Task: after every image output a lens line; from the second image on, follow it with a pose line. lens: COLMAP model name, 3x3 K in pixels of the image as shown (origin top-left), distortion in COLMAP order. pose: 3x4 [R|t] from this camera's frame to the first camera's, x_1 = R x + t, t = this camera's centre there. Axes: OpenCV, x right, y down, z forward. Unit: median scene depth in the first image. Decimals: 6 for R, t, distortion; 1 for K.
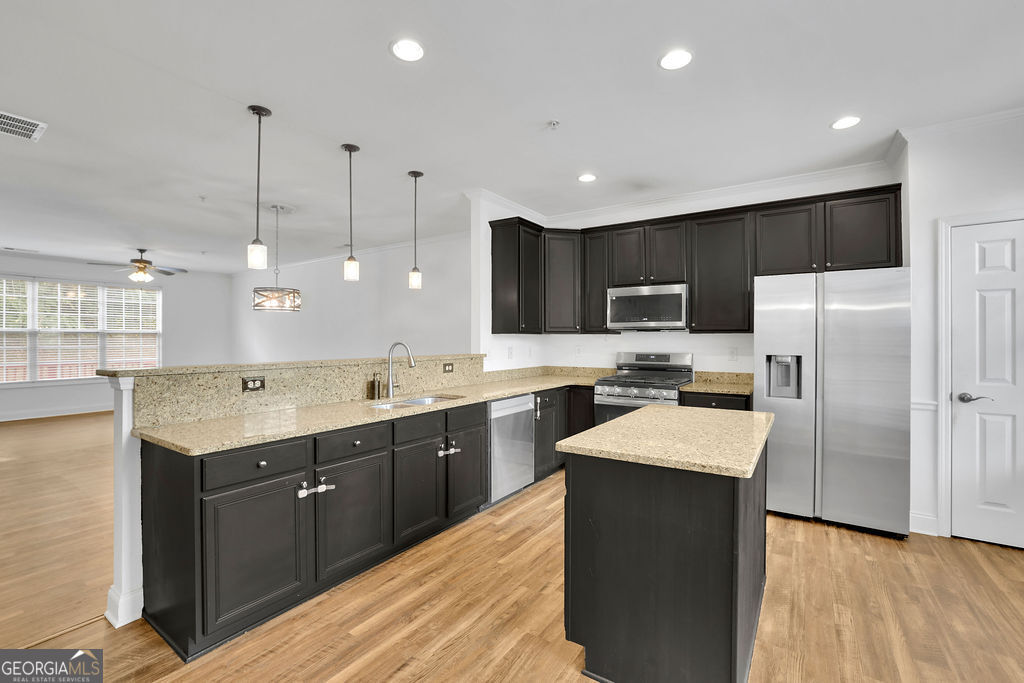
lens RADIAL K [[441.9, 0, 506.7], [0, 441.9, 337.8], [0, 0, 1]] dist [-0.037803, 0.011414]
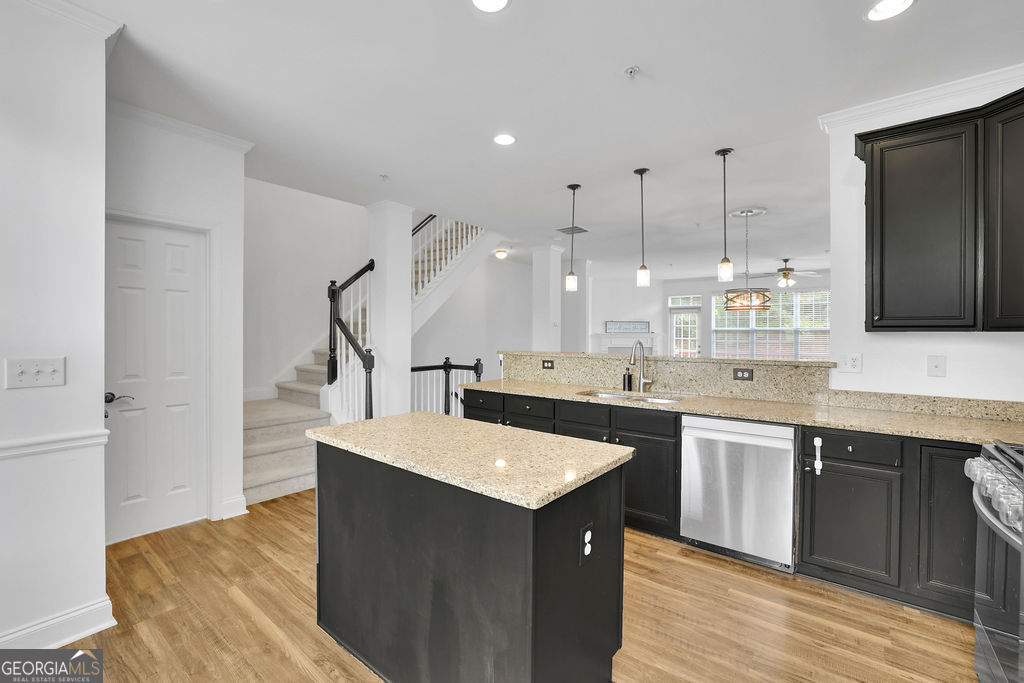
lens RADIAL K [[441.9, 0, 529.0], [0, 441.9, 340.3], [0, 0, 1]] dist [-0.037803, 0.011414]
pose [[-0.042965, 0.016499, -0.998940, 0.658555], [0.000642, 0.999864, 0.016487, -0.007635], [0.999076, 0.000067, -0.042969, 0.612744]]
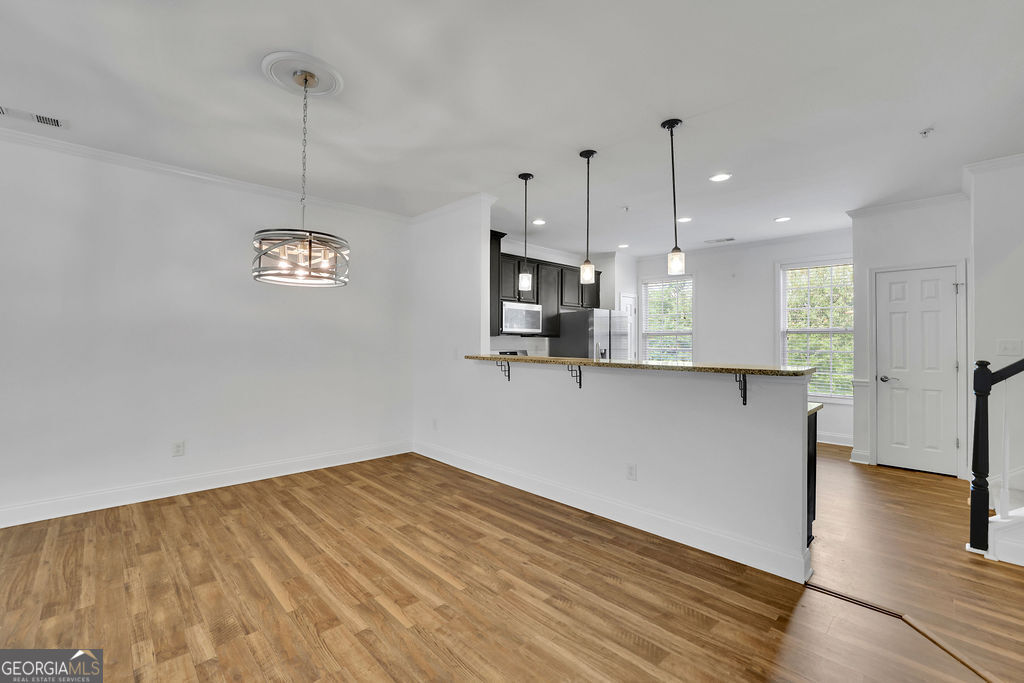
lens RADIAL K [[441.9, 0, 500.9], [0, 441.9, 340.2], [0, 0, 1]] dist [-0.037803, 0.011414]
pose [[0.188781, 0.000761, 0.982019, -1.136661], [-0.007093, 0.999975, 0.000588, 0.000947], [-0.981994, -0.007076, 0.188781, 0.843076]]
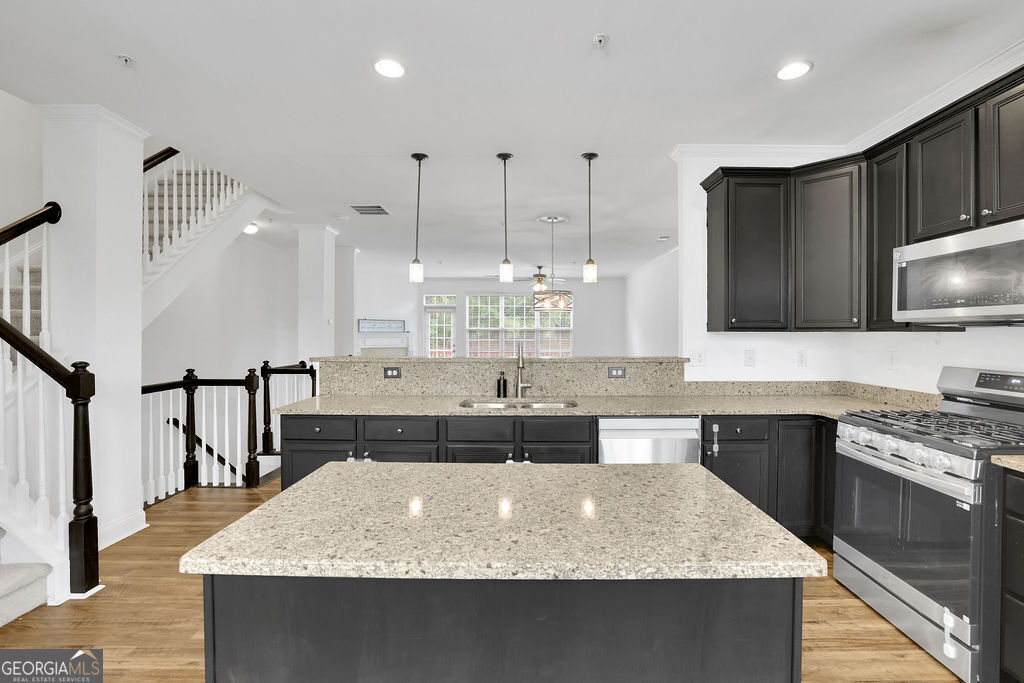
lens RADIAL K [[441.9, 0, 537.2], [0, 441.9, 341.0], [0, 0, 1]] dist [-0.037803, 0.011414]
pose [[0.577017, 0.016313, -0.816570, 0.455388], [0.000985, 0.999786, 0.020669, -0.009707], [0.816732, -0.012731, 0.576877, 0.365228]]
